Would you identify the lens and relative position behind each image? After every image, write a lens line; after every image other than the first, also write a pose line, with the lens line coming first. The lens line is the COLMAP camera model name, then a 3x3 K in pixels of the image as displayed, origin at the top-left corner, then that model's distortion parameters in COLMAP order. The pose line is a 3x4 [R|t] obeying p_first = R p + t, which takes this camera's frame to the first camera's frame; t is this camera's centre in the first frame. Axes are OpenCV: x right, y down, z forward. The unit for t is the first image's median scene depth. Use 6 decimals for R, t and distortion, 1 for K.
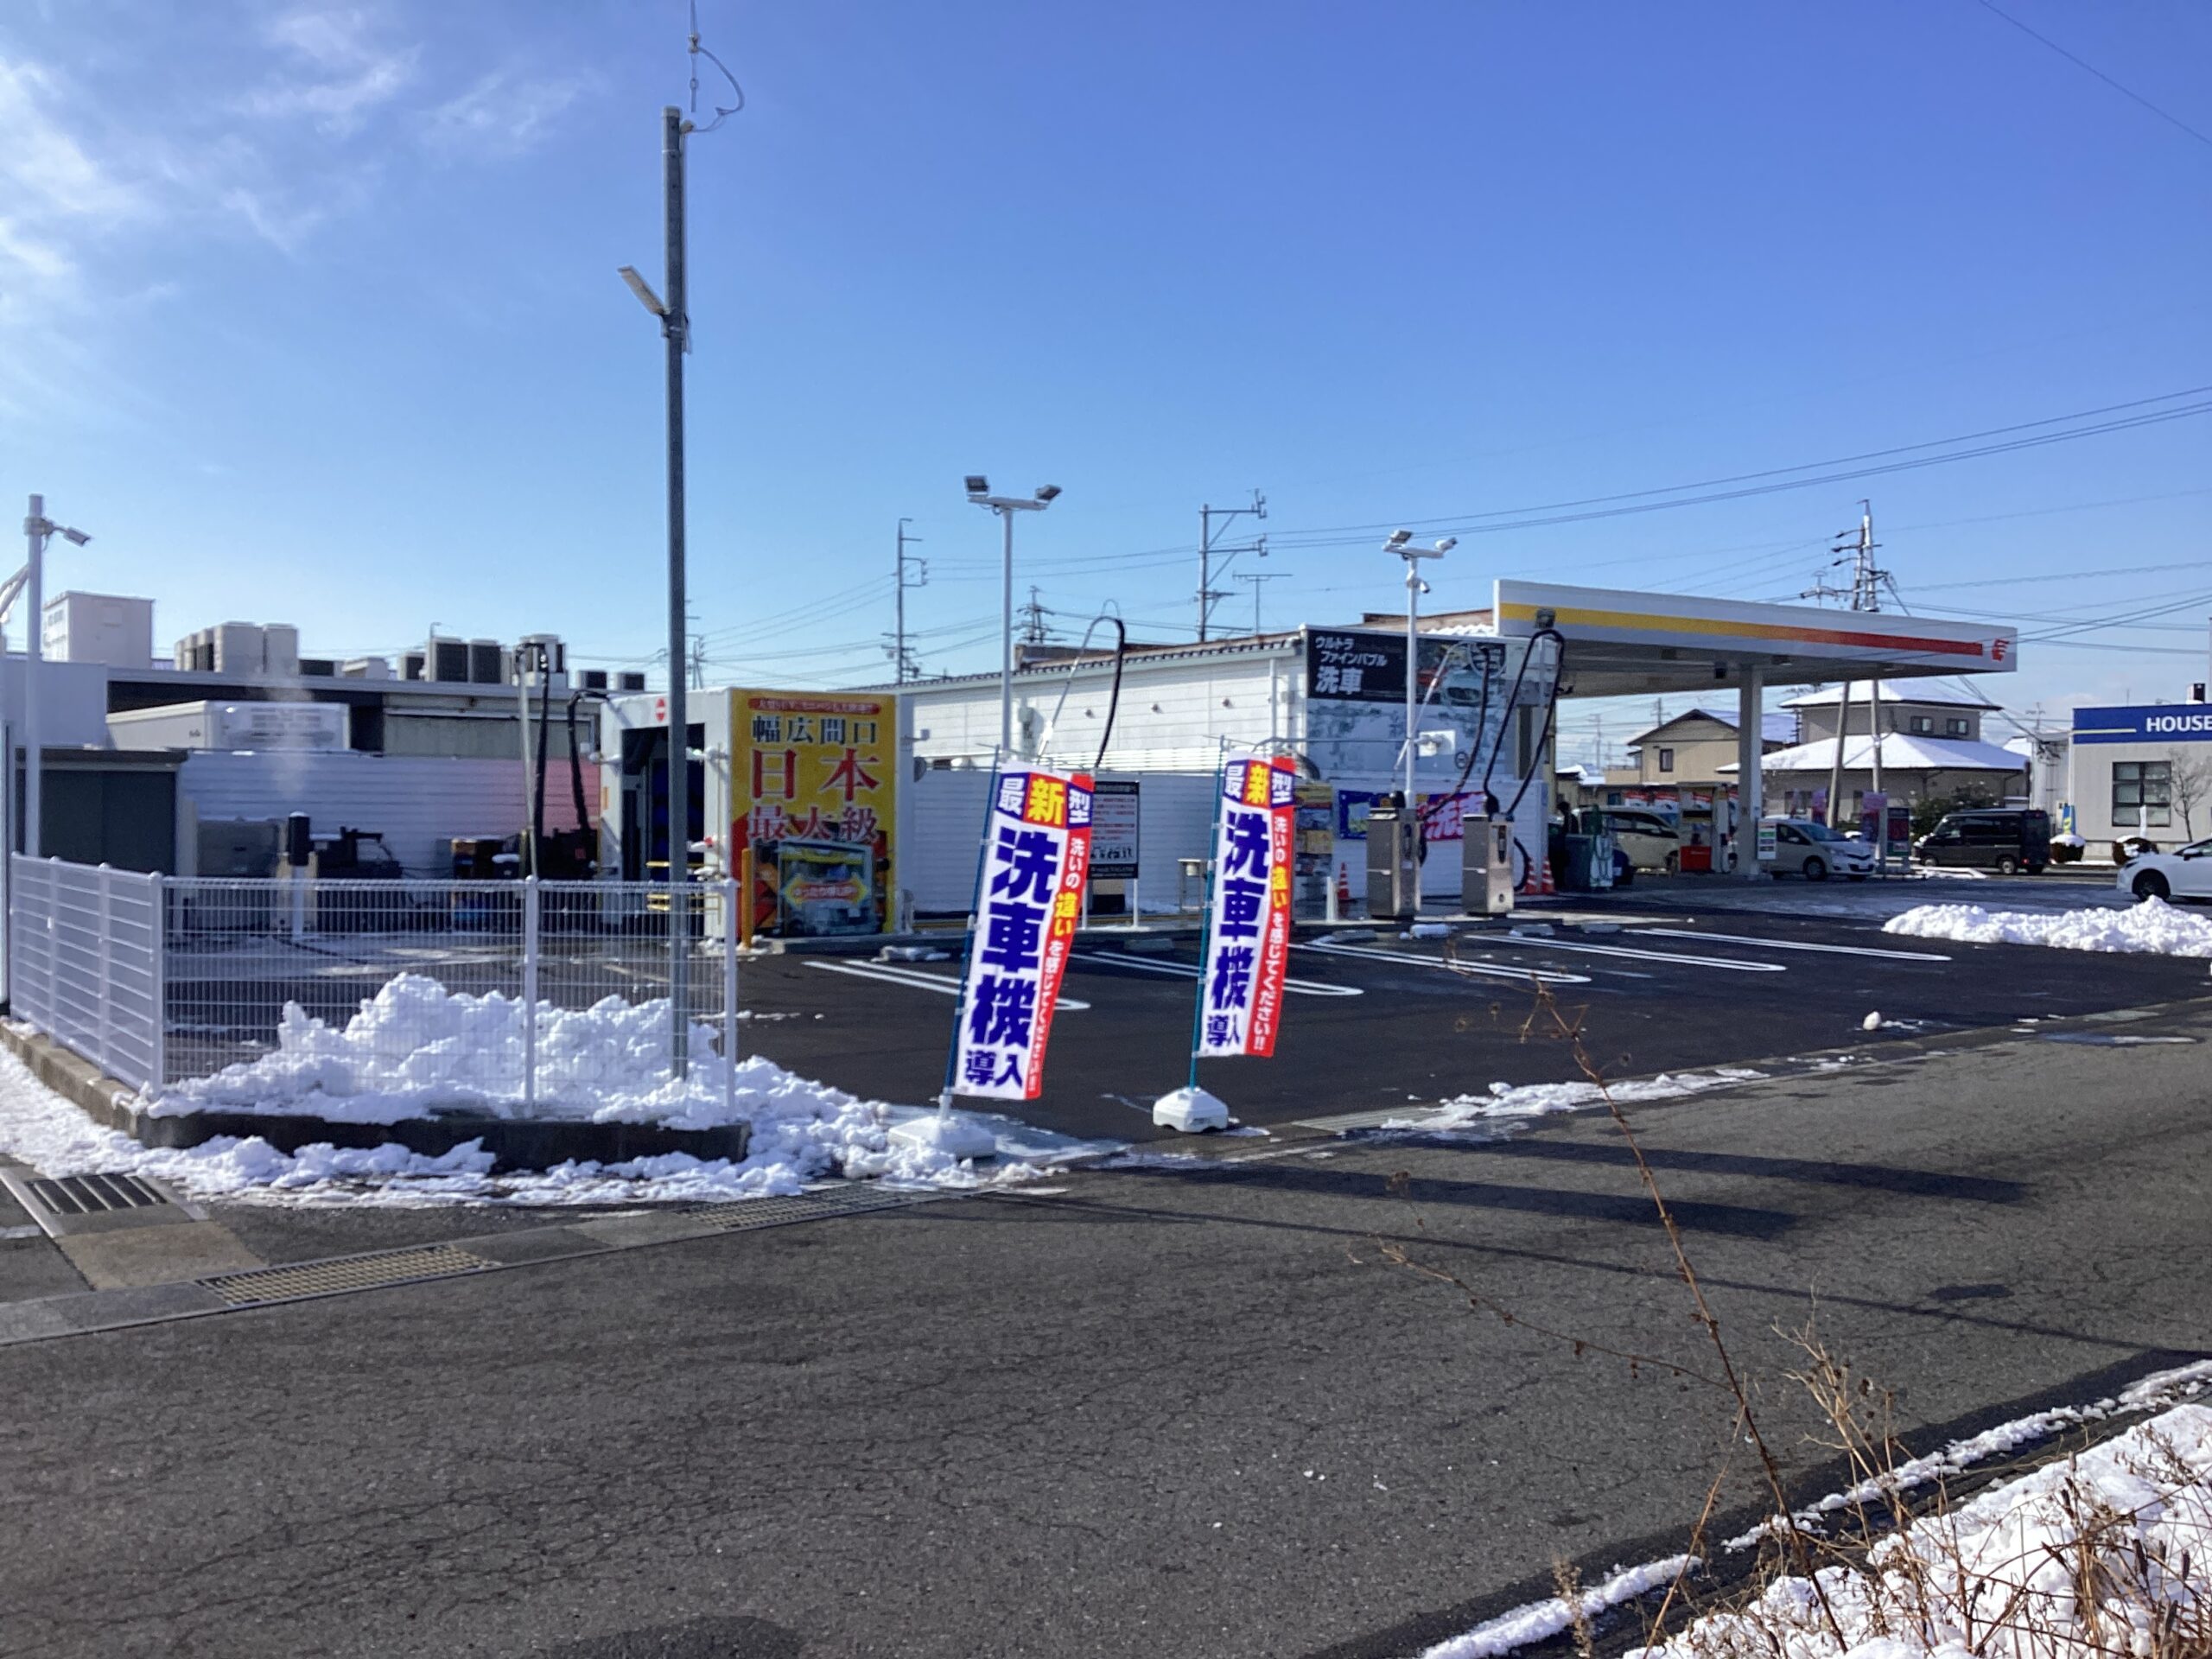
lens RADIAL K [[1962.6, 0, 1146.0], [0, 1962.6, 837.7], [0, 0, 1]] dist [0.078923, 0.001688]
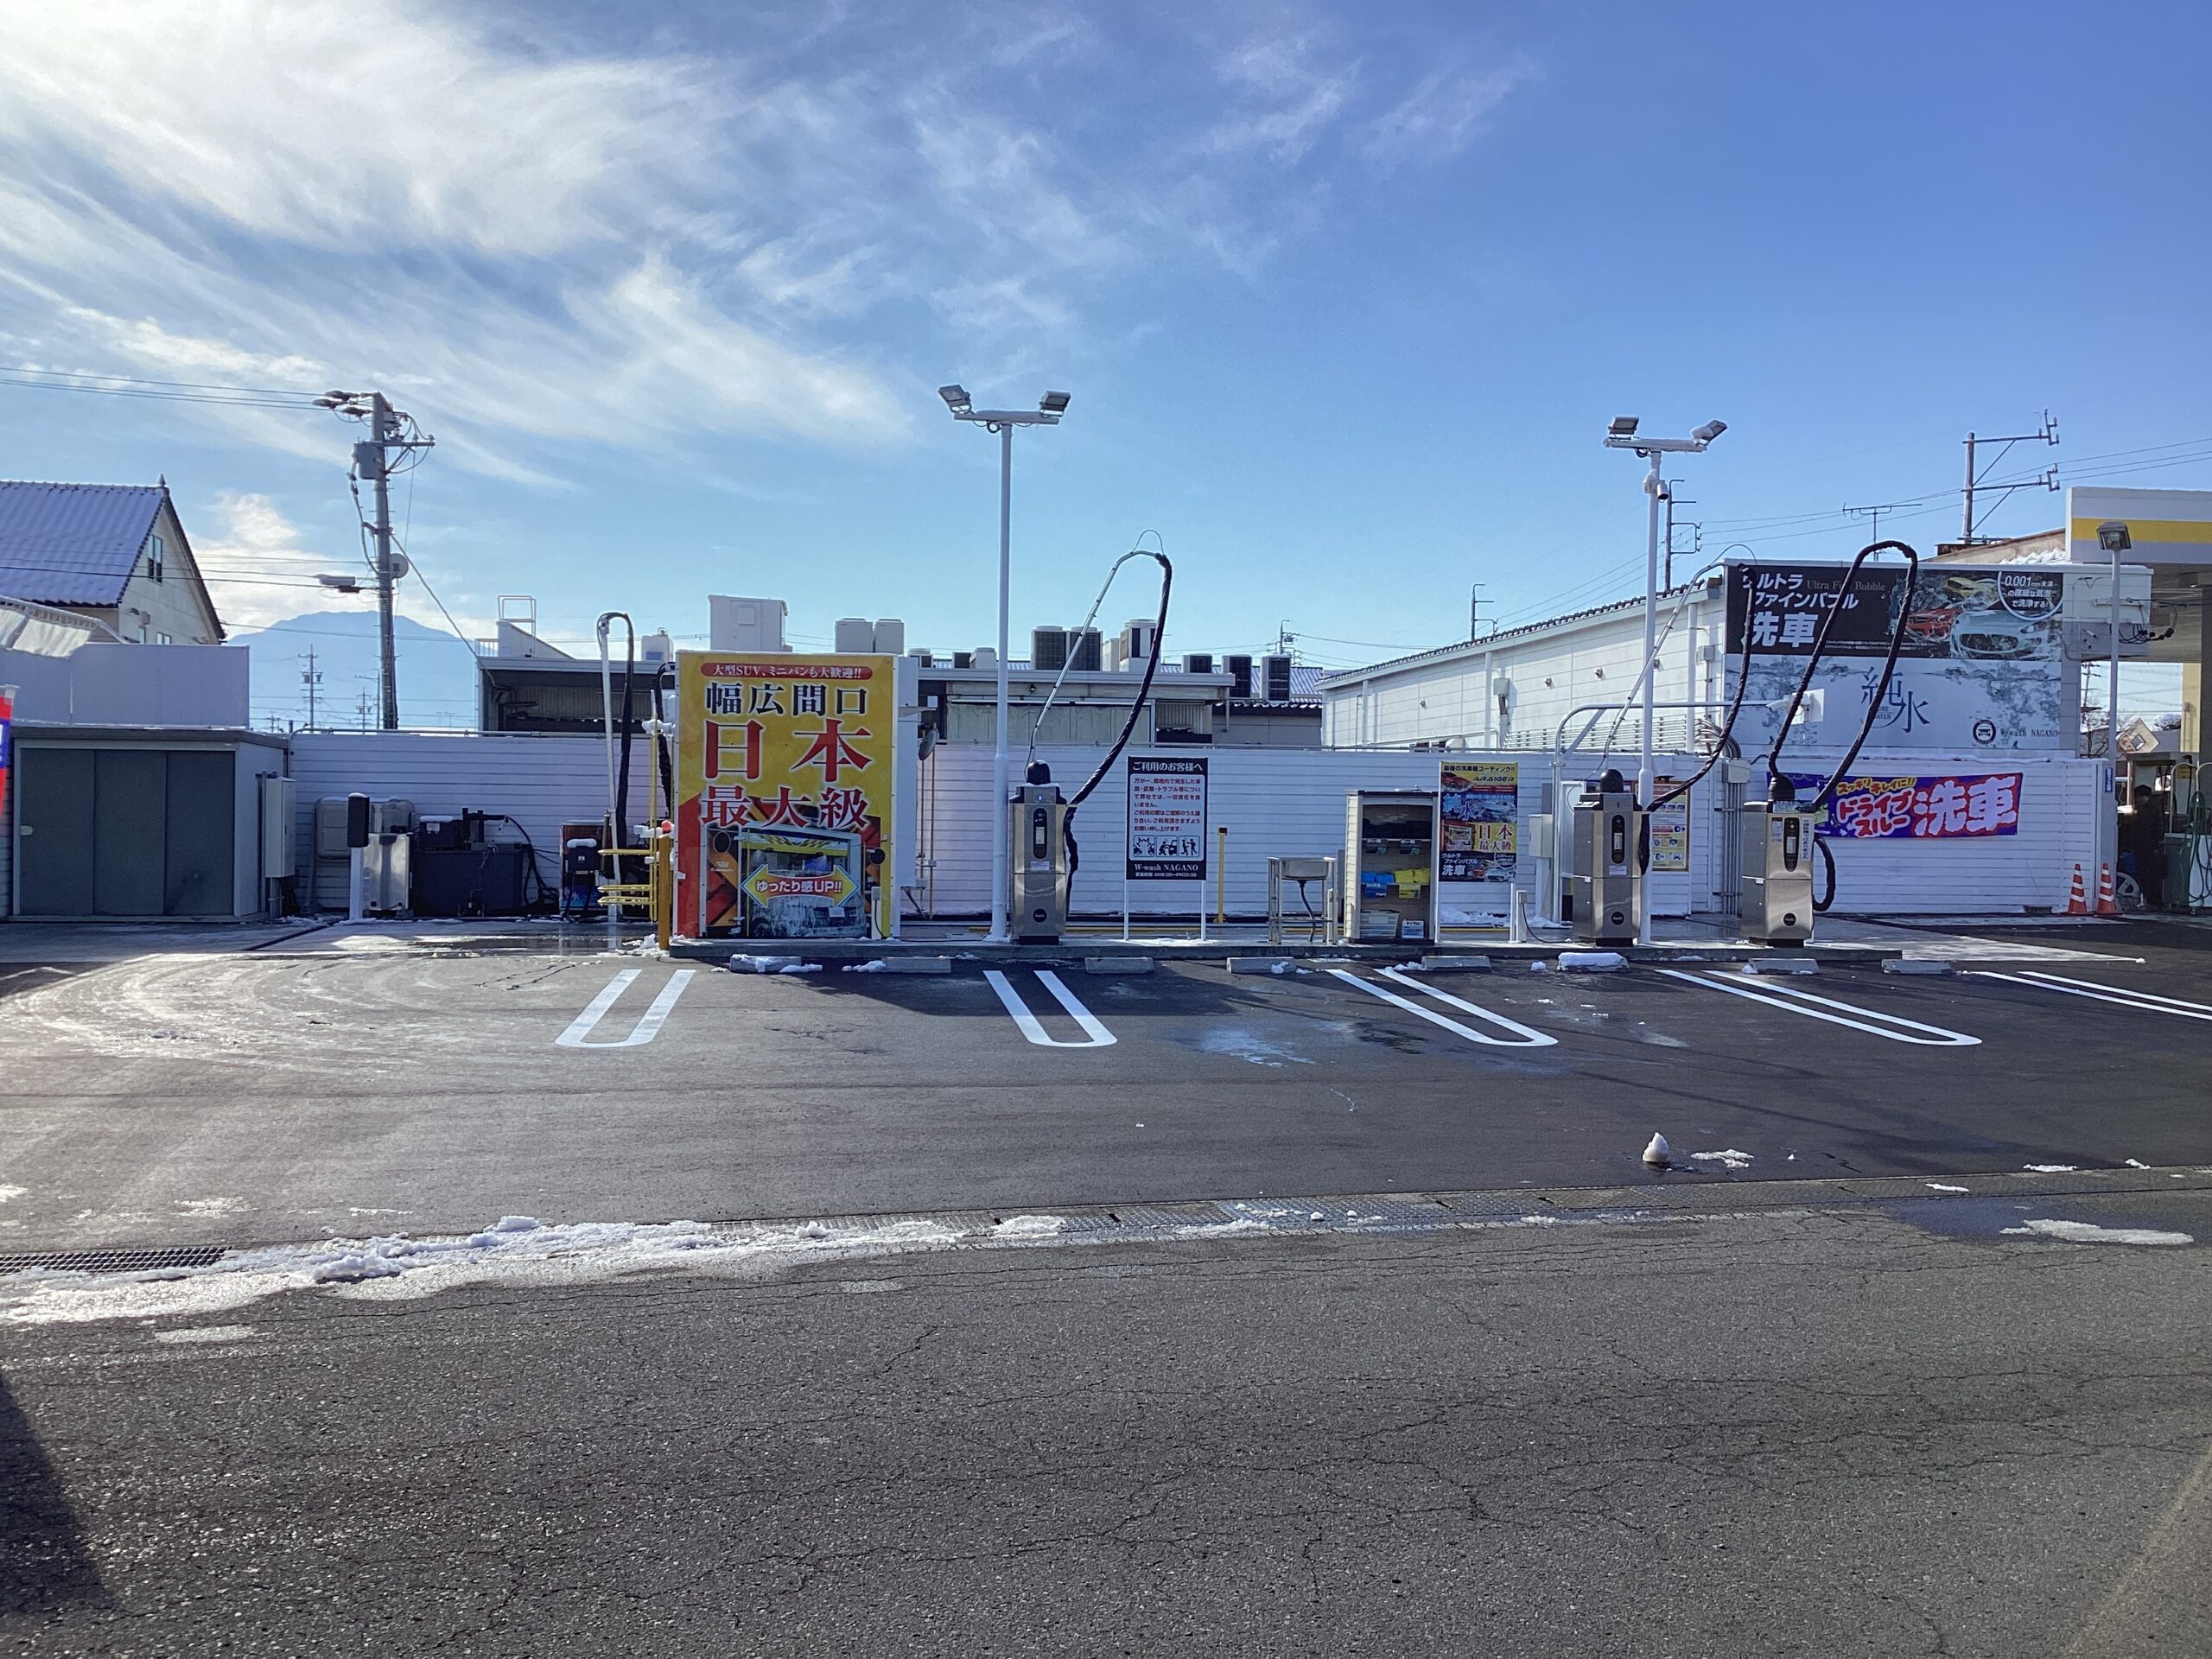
lens RADIAL K [[1984.1, 0, 1106.9], [0, 1984.1, 855.9], [0, 0, 1]] dist [0.131456, -0.237448]
pose [[0.893414, 0.017541, -0.448891, 0.300393], [-0.011496, 0.999803, 0.016188, -0.001448], [0.449087, -0.009303, 0.893440, 0.243923]]
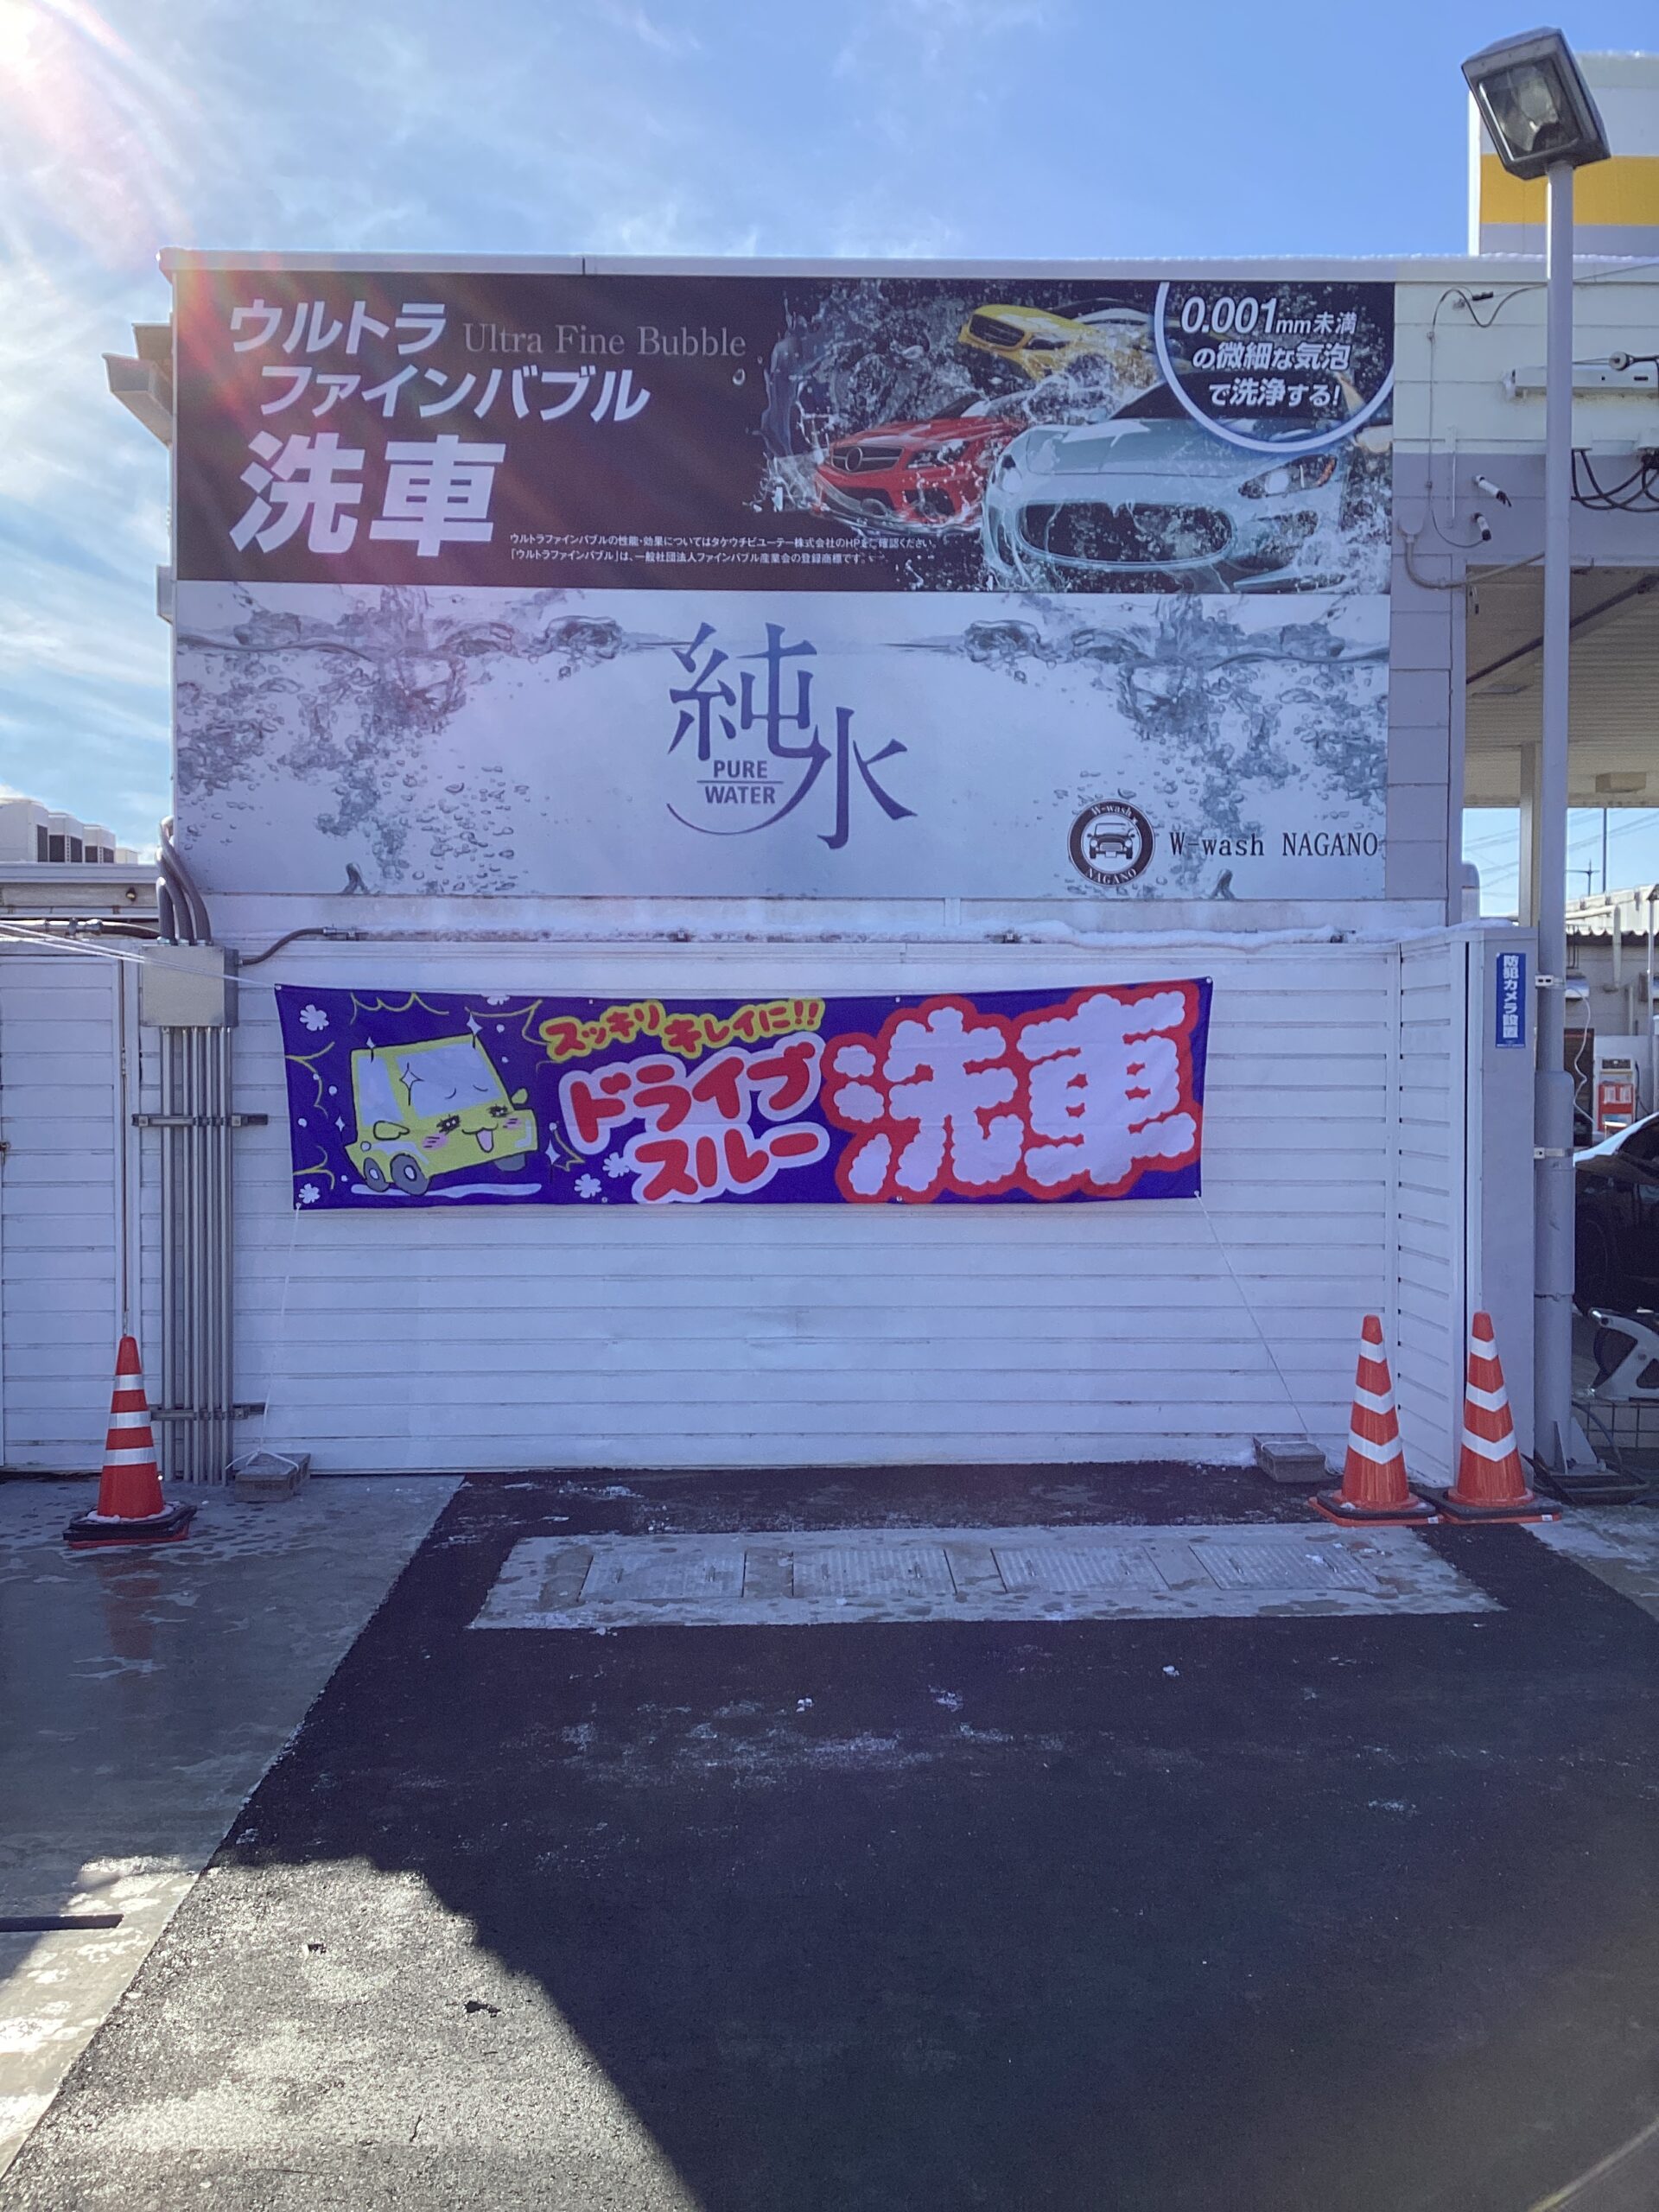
lens RADIAL K [[1984.1, 0, 567.8], [0, 1984.1, 1143.3], [0, 0, 1]] dist [0.131456, -0.237448]
pose [[0.826717, 0.030335, -0.561800, 0.344332], [-0.008319, 0.999095, 0.041705, -0.021053], [0.562557, -0.029805, 0.826221, 1.129042]]
